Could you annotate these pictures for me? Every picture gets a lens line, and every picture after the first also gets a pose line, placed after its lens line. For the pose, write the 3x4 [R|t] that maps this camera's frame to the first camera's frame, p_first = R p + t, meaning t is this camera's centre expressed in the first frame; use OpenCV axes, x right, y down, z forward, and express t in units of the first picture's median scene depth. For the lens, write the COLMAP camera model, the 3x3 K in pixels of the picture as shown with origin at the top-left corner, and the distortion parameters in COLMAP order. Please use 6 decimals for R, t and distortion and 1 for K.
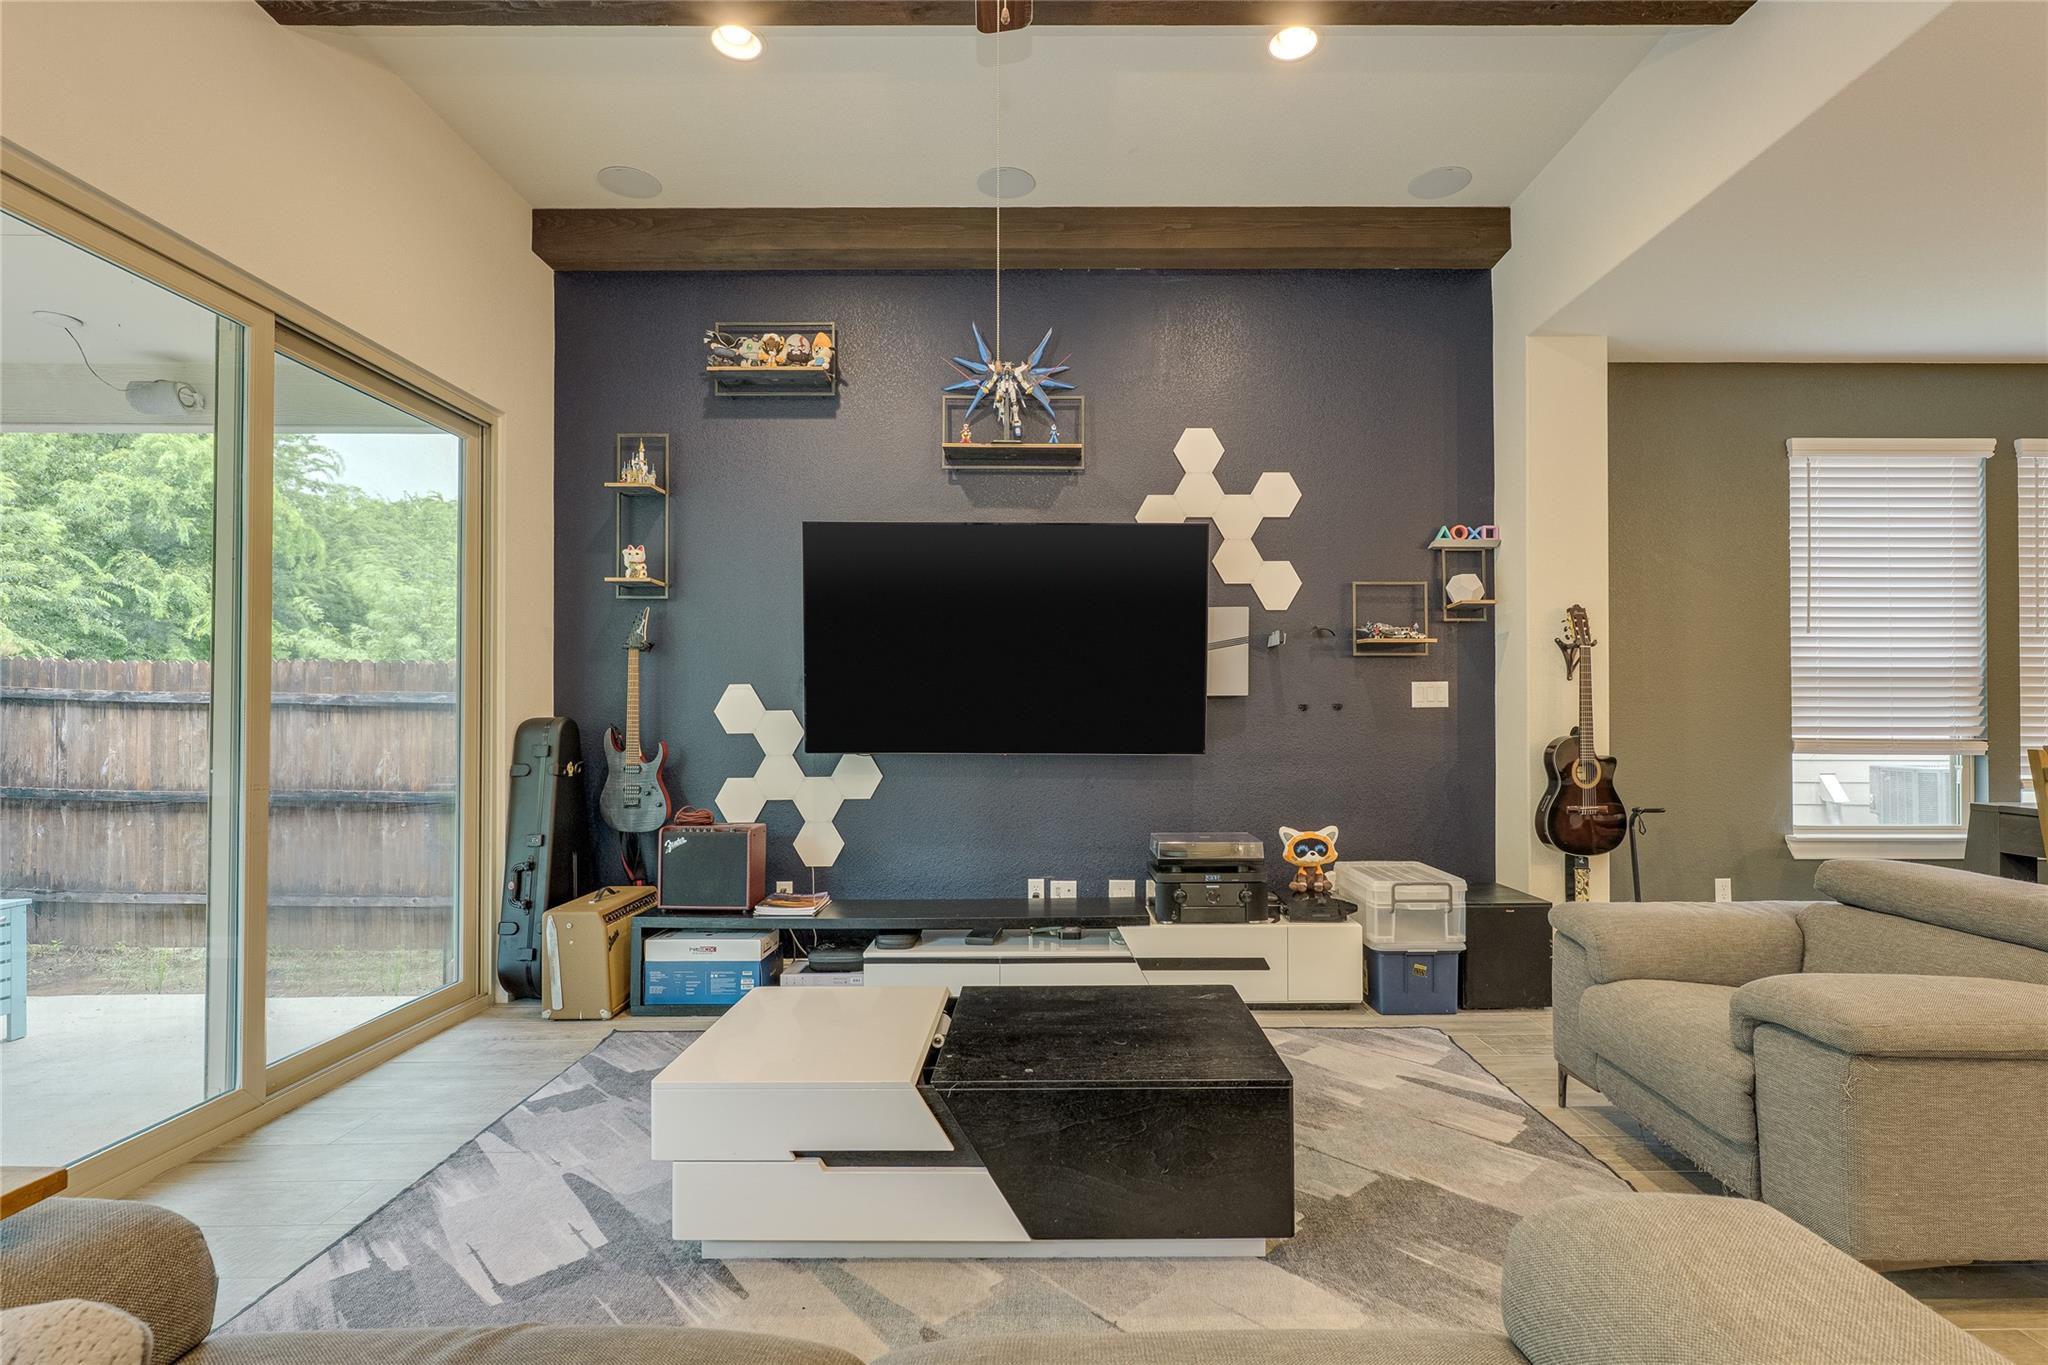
lens RADIAL K [[972.6, 0, 1057.6], [0, 972.6, 706.6], [0, 0, 1]] dist [-0.001879, -0.000120]
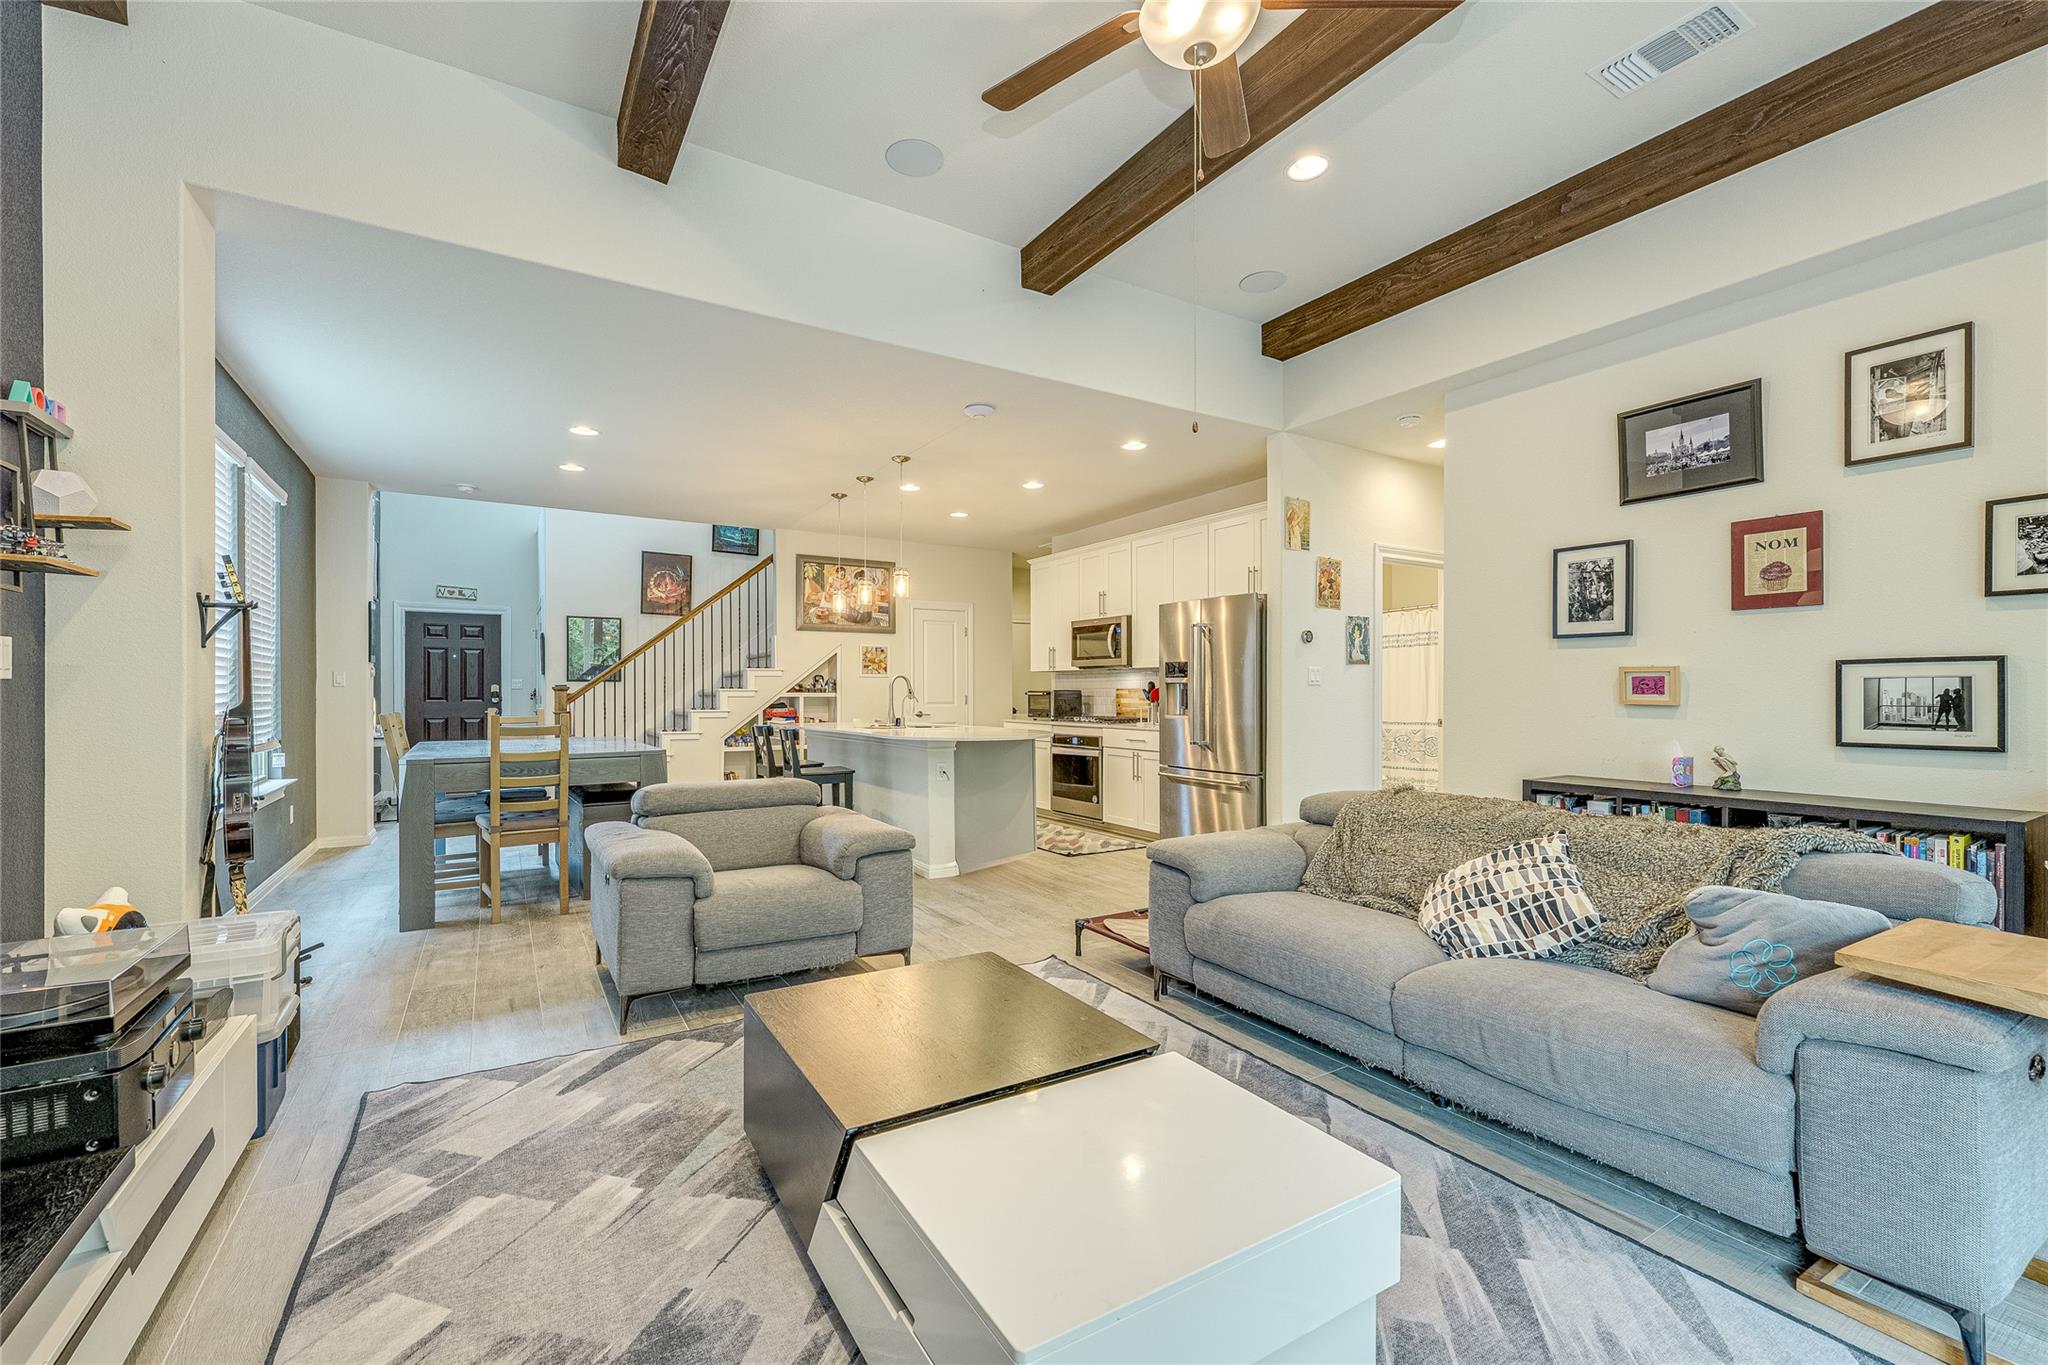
lens RADIAL K [[859.8, 0, 1015.9], [0, 859.8, 695.5], [0, 0, 1]] dist [0.001232, 0.000149]
pose [[-0.513465, -0.003954, 0.858101, -0.388431], [-0.005770, 0.999983, 0.001155, 0.006156], [-0.858091, -0.004358, -0.513479, 0.746569]]
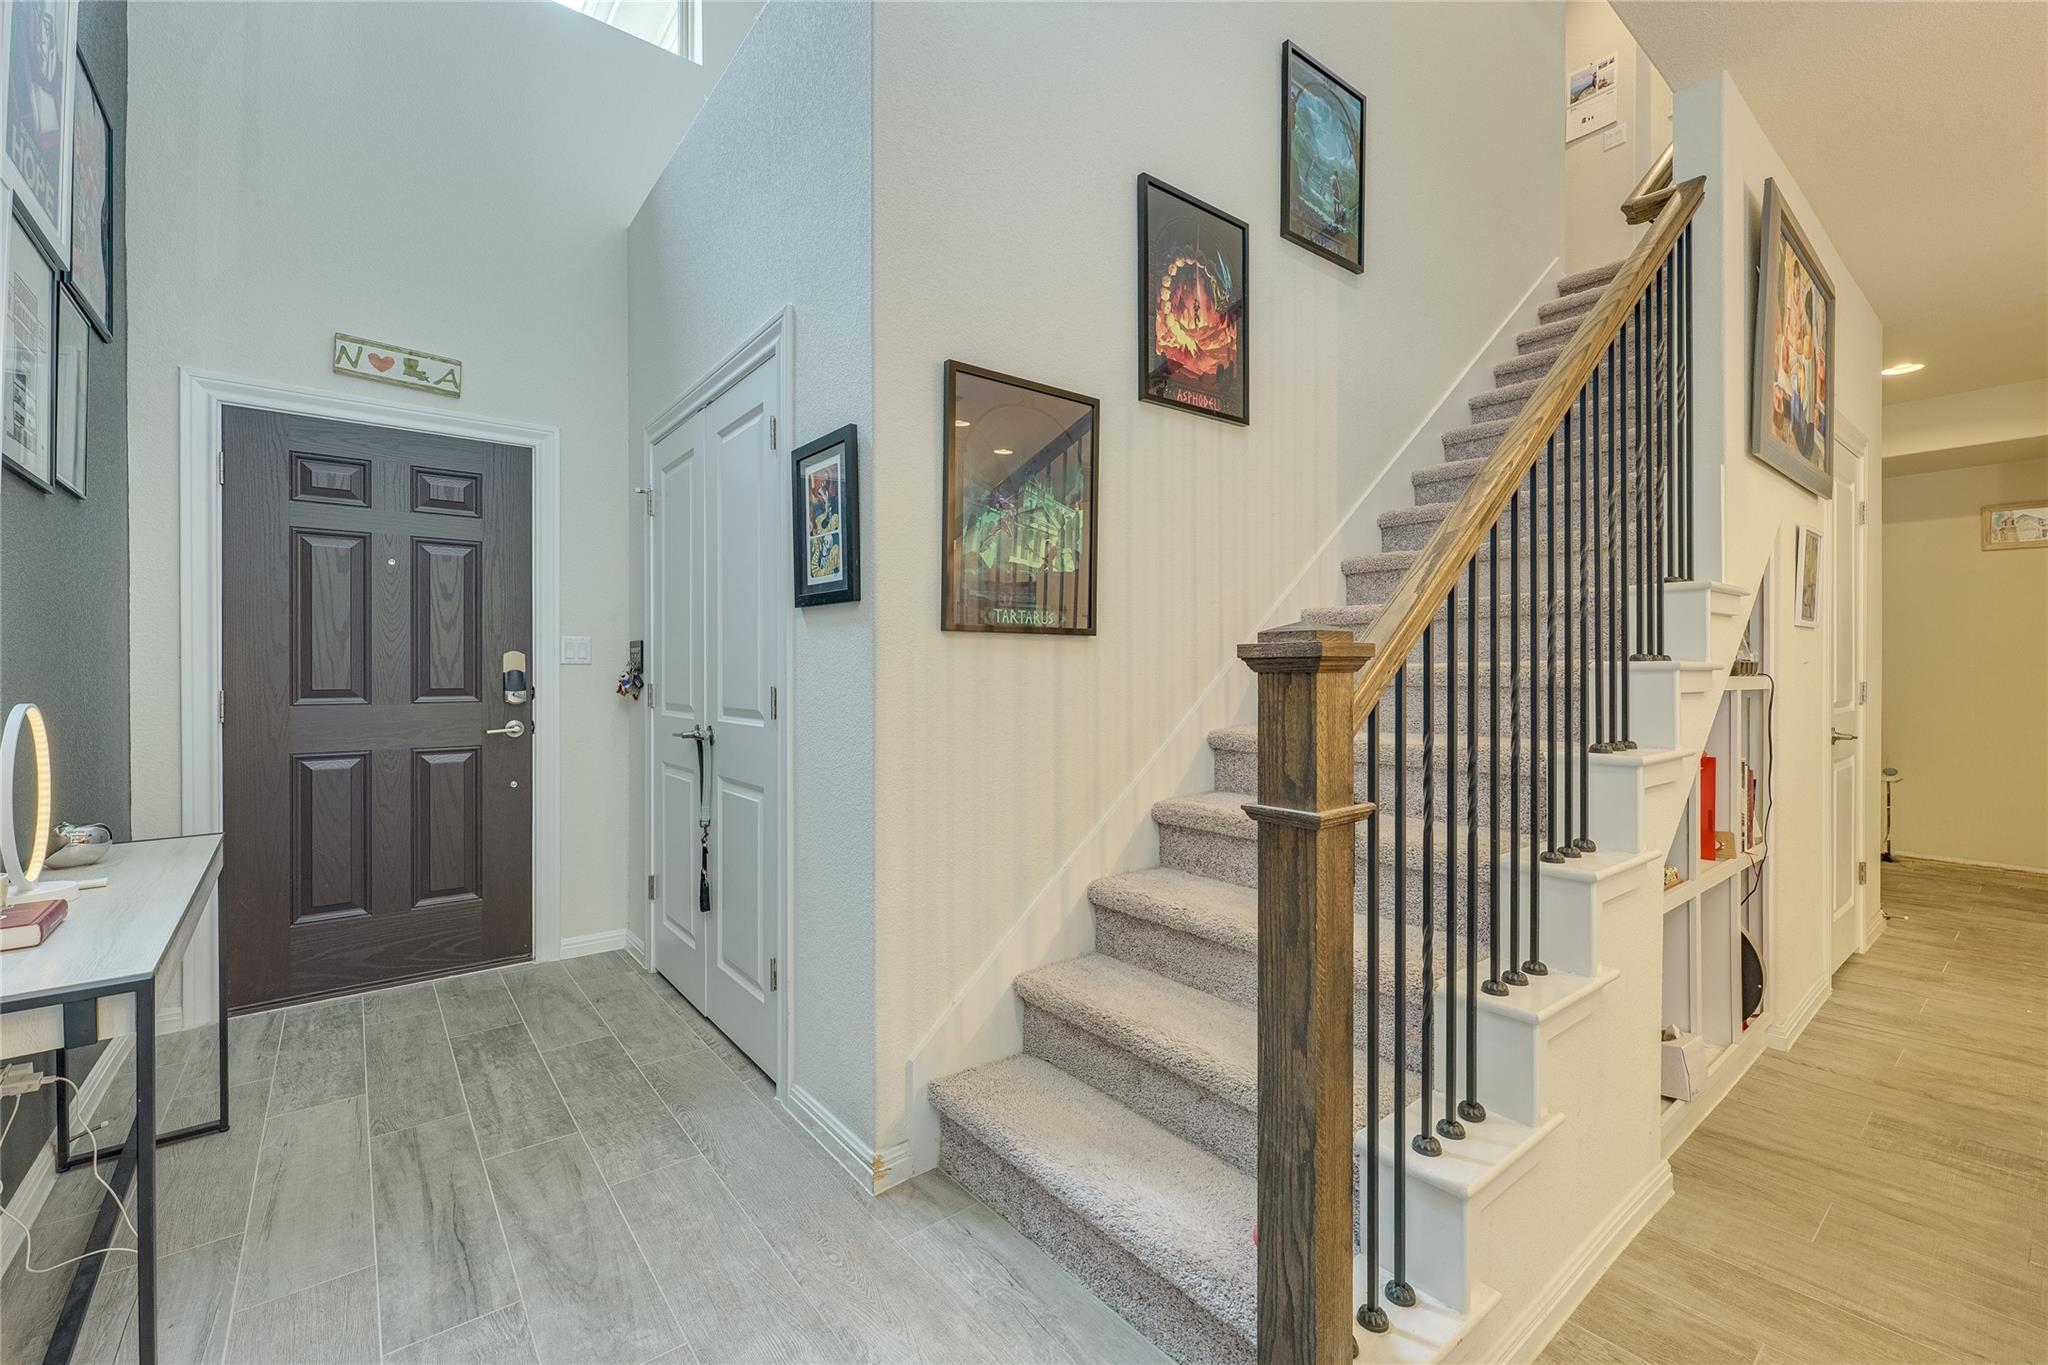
lens RADIAL K [[850.0, 0, 1011.5], [0, 850.0, 672.9], [0, 0, 1]] dist [0.000438, 0.000011]
pose [[-0.613244, -0.002642, 0.789889, 1.401455], [-0.004910, 0.999988, -0.000467, 0.005401], [-0.789878, -0.004165, -0.613250, 0.877630]]
